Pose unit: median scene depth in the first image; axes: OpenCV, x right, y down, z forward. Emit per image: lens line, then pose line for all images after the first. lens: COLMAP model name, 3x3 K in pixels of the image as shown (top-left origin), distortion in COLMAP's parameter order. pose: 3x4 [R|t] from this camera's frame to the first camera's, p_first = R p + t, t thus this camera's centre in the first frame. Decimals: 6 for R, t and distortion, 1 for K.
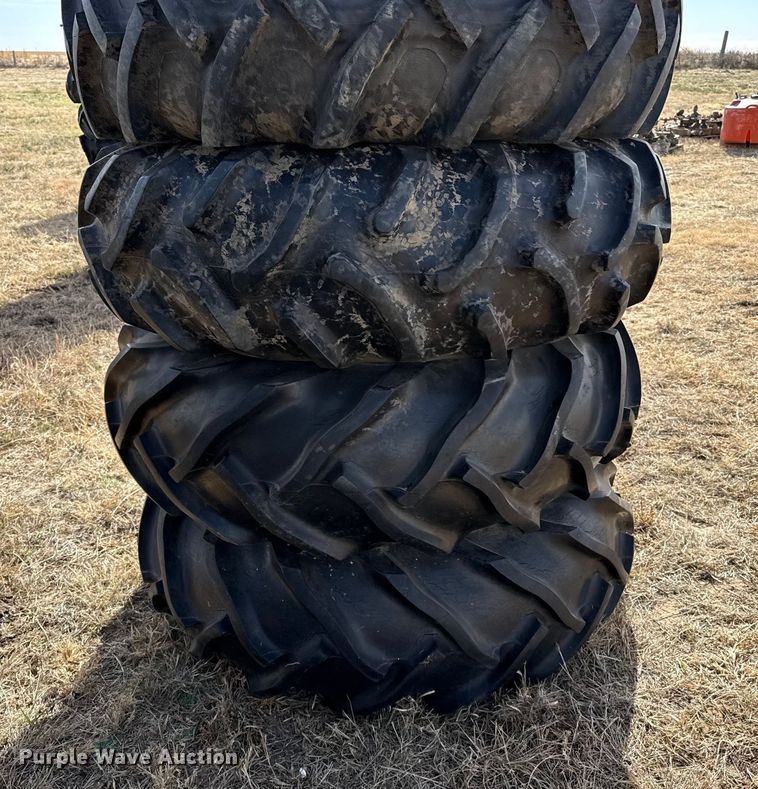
lens RADIAL K [[779.9, 0, 375.3], [0, 779.9, 391.0], [0, 0, 1]] dist [0.060078, 0.000000]
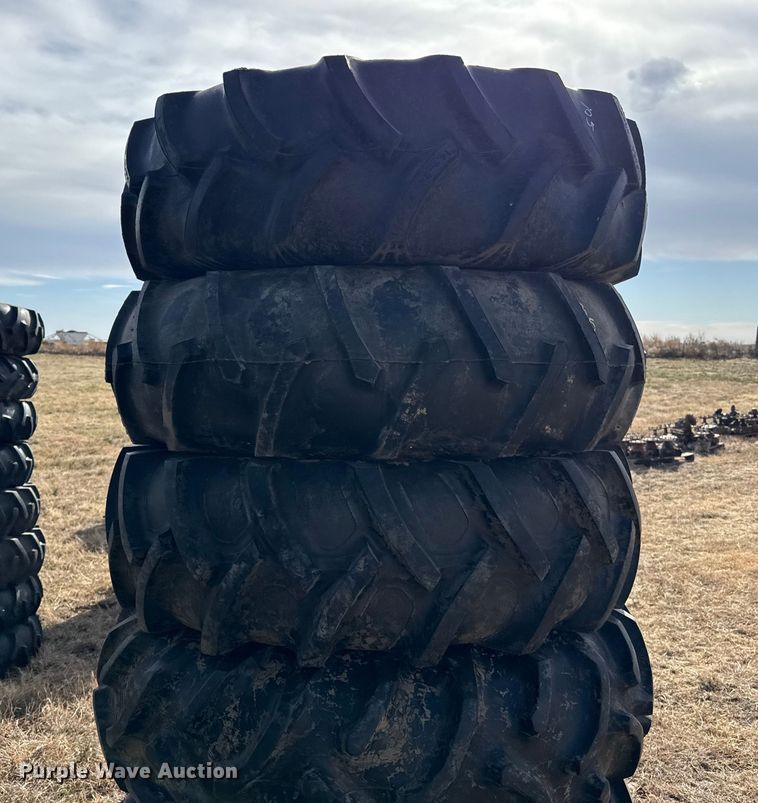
lens RADIAL K [[774.4, 0, 376.2], [0, 774.4, 401.2], [0, 0, 1]] dist [0.043158, 0.000000]
pose [[0.997453, 0.005964, -0.071077, 0.107546], [-0.028622, 0.946217, -0.322265, -0.301687], [0.065332, 0.323479, 0.943977, -0.152335]]
